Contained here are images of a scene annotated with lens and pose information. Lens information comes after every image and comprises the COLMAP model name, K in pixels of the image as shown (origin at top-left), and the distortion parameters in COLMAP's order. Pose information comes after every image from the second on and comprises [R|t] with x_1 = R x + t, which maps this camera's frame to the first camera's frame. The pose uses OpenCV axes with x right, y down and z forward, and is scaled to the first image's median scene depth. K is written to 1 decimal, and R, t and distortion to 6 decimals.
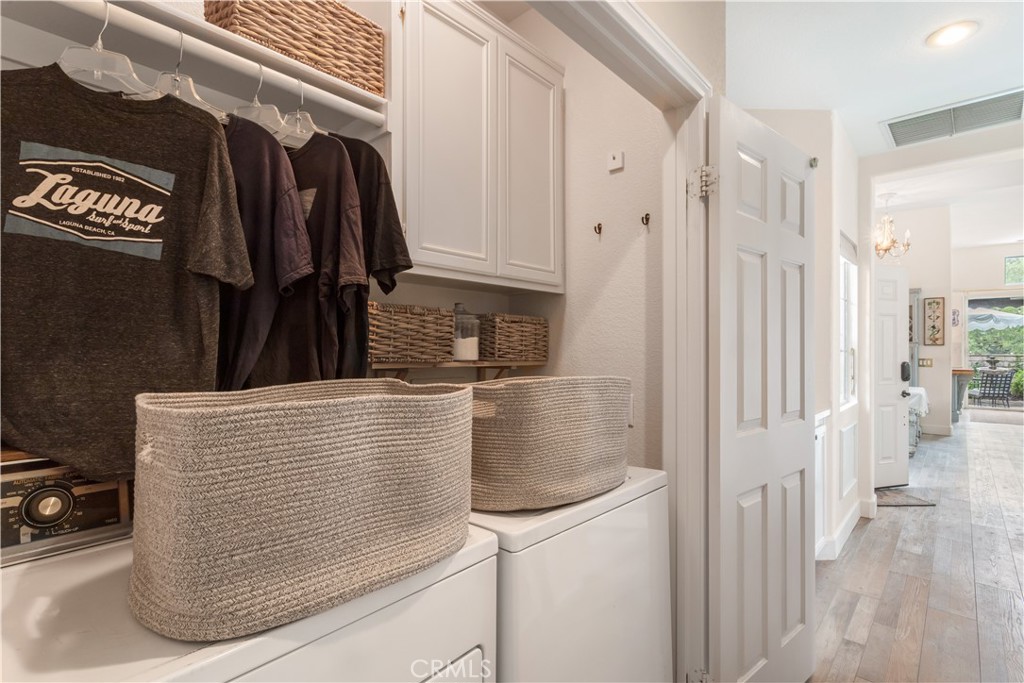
lens RADIAL K [[491.5, 0, 511.4], [0, 491.5, 345.9], [0, 0, 1]] dist [0.001673, 0.000487]
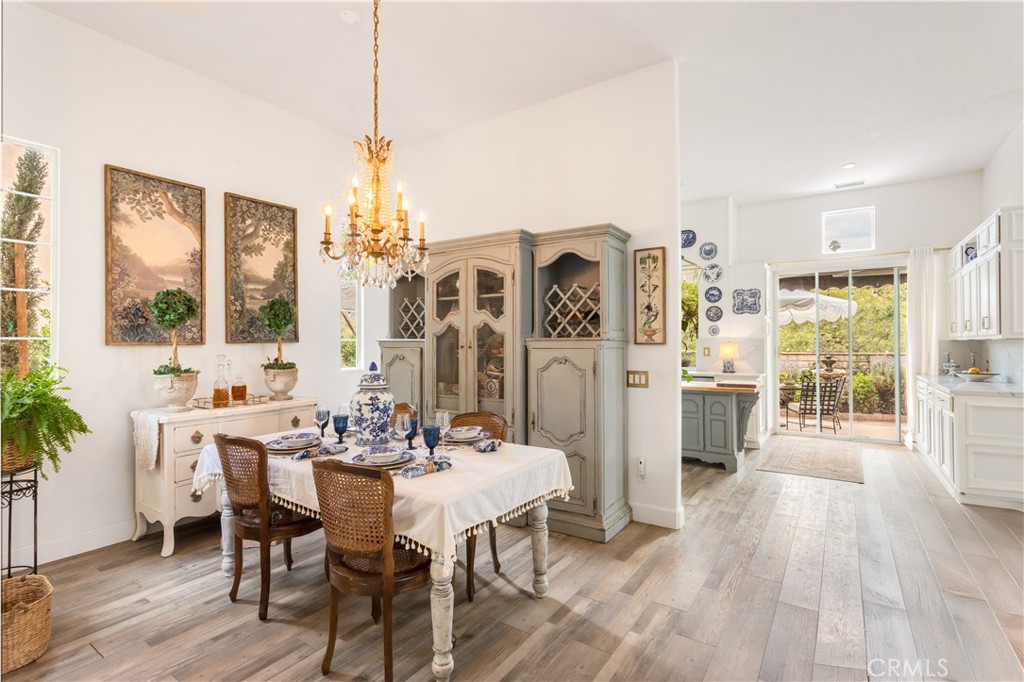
lens RADIAL K [[491.5, 0, 513.8], [0, 491.5, 339.6], [0, 0, 1]] dist [0.001673, 0.000487]
pose [[0.988738, 0.000586, 0.149654, 0.640523], [-0.000278, 0.999998, -0.002085, -0.004841], [-0.149655, 0.002020, 0.988736, 0.524338]]
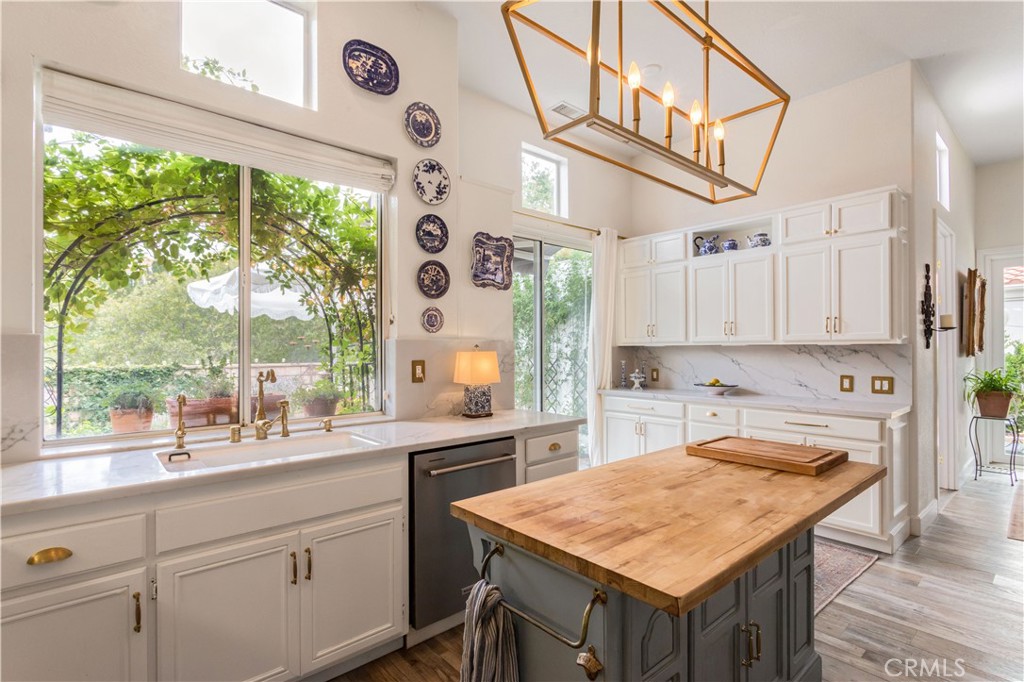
lens RADIAL K [[491.5, 0, 514.0], [0, 491.5, 345.2], [0, 0, 1]] dist [0.001673, 0.000487]
pose [[0.113778, 0.000336, 0.993506, 0.705582], [-0.000193, 1.000000, -0.000316, -0.004019], [-0.993506, -0.000156, 0.113778, 0.897360]]
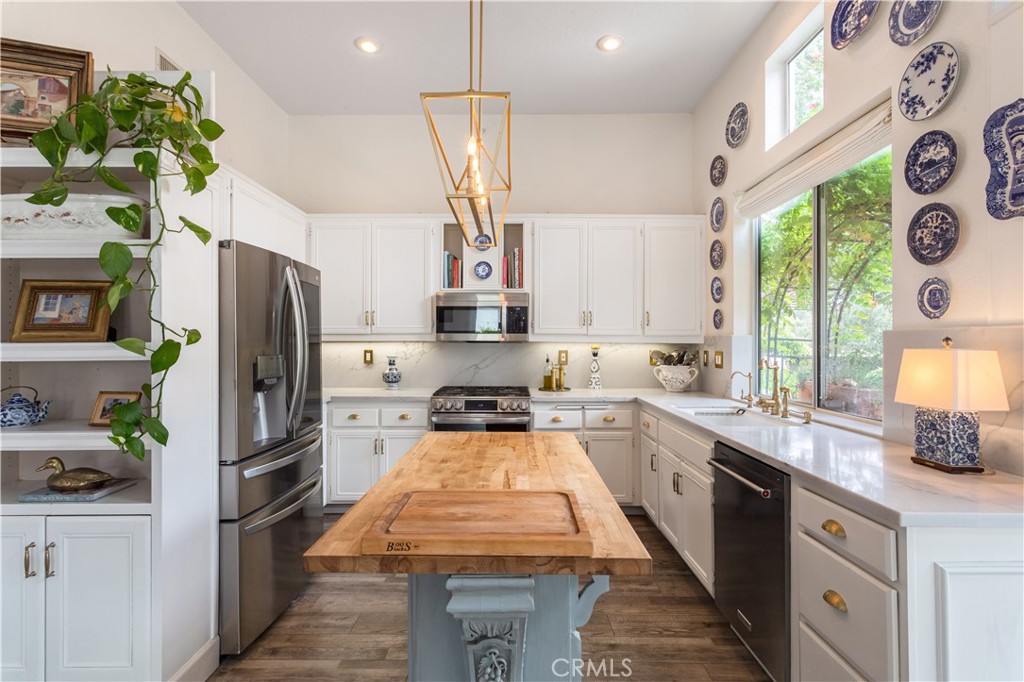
lens RADIAL K [[491.5, 0, 512.0], [0, 491.5, 341.5], [0, 0, 1]] dist [0.001673, 0.000487]
pose [[0.674208, -0.004169, -0.738530, 0.914152], [0.003680, 0.999991, -0.002285, -0.003381], [0.738533, -0.001177, 0.674217, 0.791376]]
